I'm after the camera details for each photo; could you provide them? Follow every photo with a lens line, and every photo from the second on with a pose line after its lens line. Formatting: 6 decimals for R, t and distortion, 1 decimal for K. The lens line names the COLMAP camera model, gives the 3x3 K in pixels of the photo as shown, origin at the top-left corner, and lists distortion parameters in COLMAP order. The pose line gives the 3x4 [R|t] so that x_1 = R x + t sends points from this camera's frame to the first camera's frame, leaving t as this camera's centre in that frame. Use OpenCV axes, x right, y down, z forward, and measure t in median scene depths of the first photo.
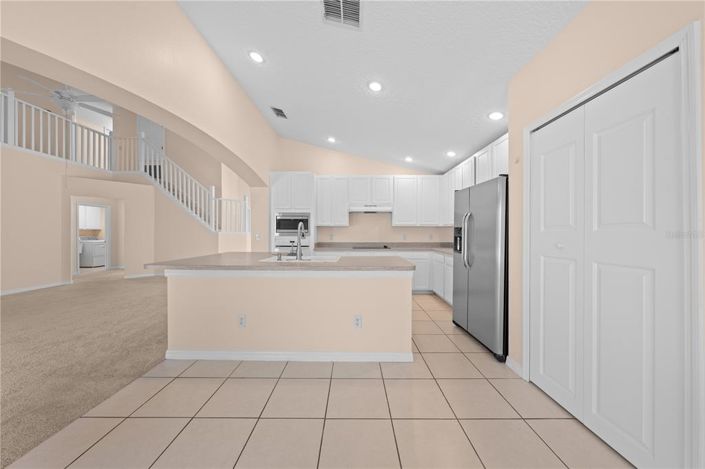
lens RADIAL K [[239.5, 0, 354.1], [0, 239.5, 232.8], [0, 0, 1]] dist [-0.001558, 0.000286]
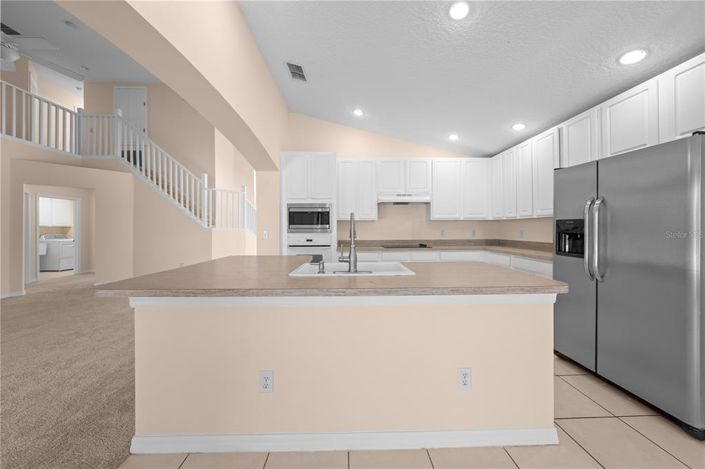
lens RADIAL K [[239.5, 0, 355.5], [0, 239.5, 226.8], [0, 0, 1]] dist [-0.001558, 0.000286]
pose [[0.999325, -0.005889, 0.036270, -0.126441], [0.006118, 0.999962, -0.006218, -0.000922], [-0.036232, 0.006436, 0.999323, 0.190461]]
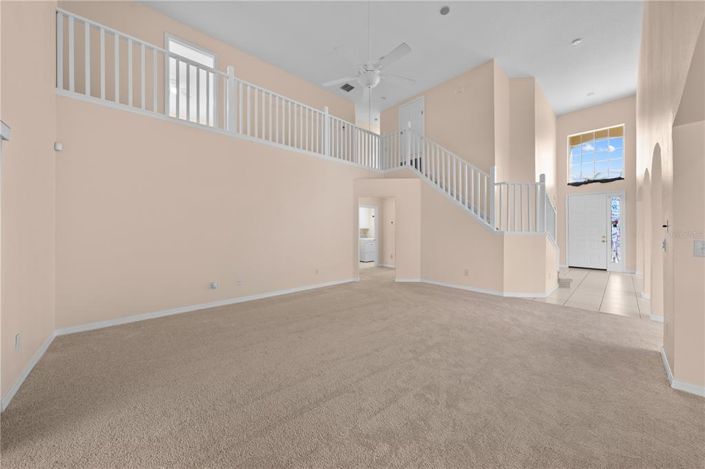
lens RADIAL K [[243.7, 0, 346.5], [0, 243.7, 231.2], [0, 0, 1]] dist [-0.000078, 0.000229]
pose [[0.657629, 0.003984, -0.753332, -0.464989], [-0.001929, 0.999992, 0.003605, -0.009388], [0.753340, -0.000918, 0.657631, 0.288090]]
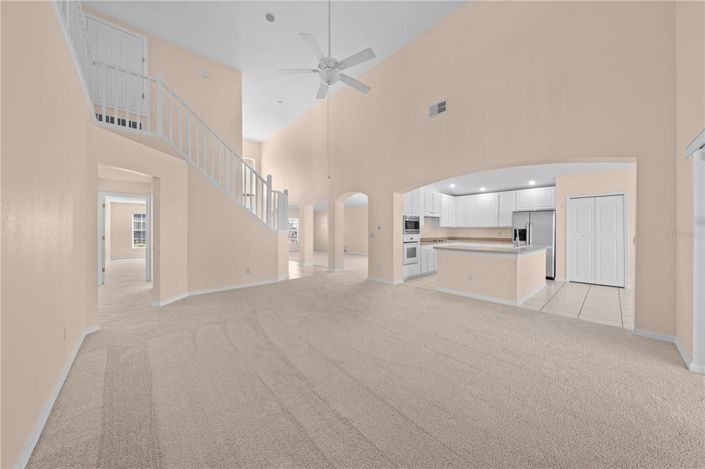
lens RADIAL K [[239.5, 0, 355.1], [0, 239.5, 229.2], [0, 0, 1]] dist [-0.001558, 0.000286]
pose [[0.729281, 0.002792, 0.684209, -1.264926], [-0.000927, 0.999995, -0.003092, -0.007664], [-0.684214, 0.001621, 0.729280, 0.259689]]
